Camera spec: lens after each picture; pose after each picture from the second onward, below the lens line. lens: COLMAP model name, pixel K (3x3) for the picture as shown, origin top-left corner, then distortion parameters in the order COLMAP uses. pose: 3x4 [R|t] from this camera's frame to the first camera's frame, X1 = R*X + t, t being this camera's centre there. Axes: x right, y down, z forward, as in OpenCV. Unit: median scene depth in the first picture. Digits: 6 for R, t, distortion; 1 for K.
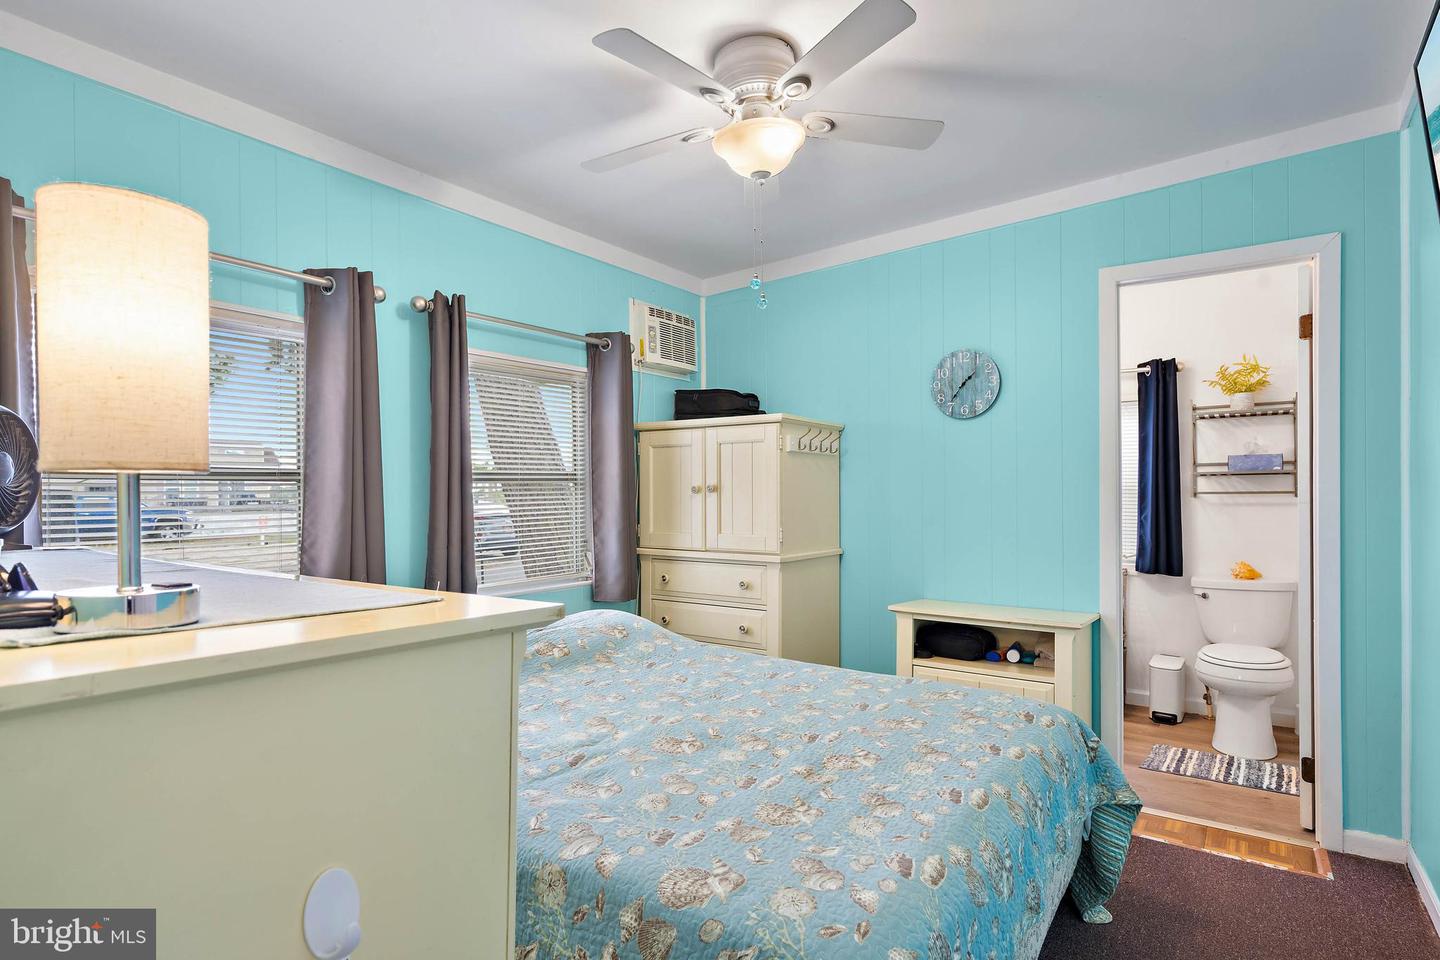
lens RADIAL K [[795.5, 0, 723.5], [0, 795.5, 488.7], [0, 0, 1]] dist [-0.004616, -0.000361]
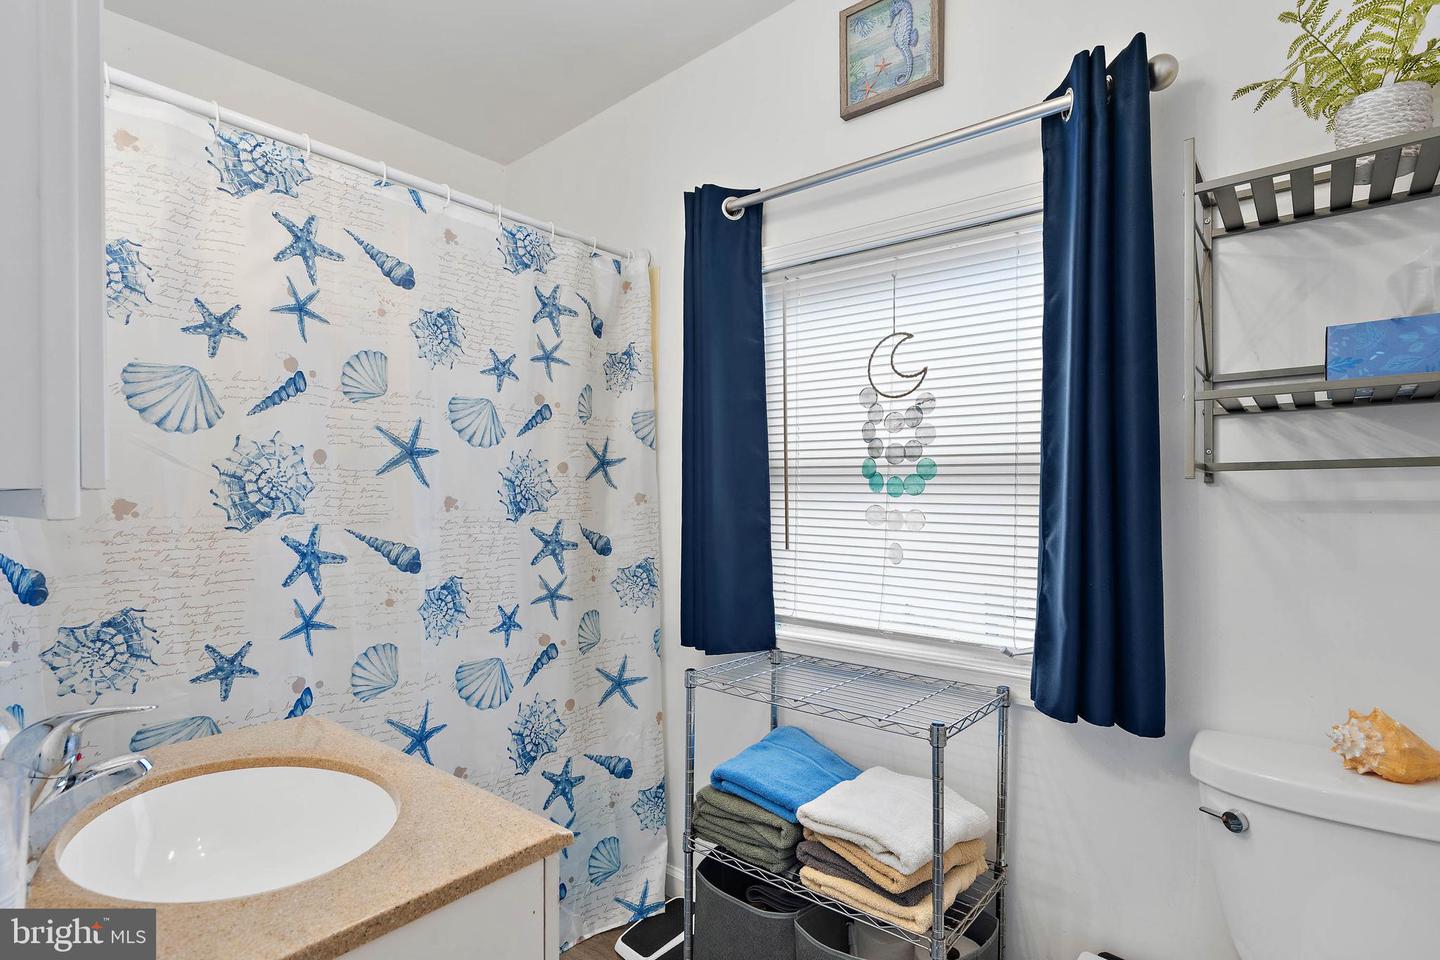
lens RADIAL K [[732.0, 0, 754.8], [0, 732.0, 503.2], [0, 0, 1]] dist [-0.007044, 0.003863]
pose [[0.997931, 0.004858, -0.064104, 0.431882], [-0.004508, 0.999974, 0.005591, 0.018329], [0.064129, -0.005290, 0.997928, 0.697969]]
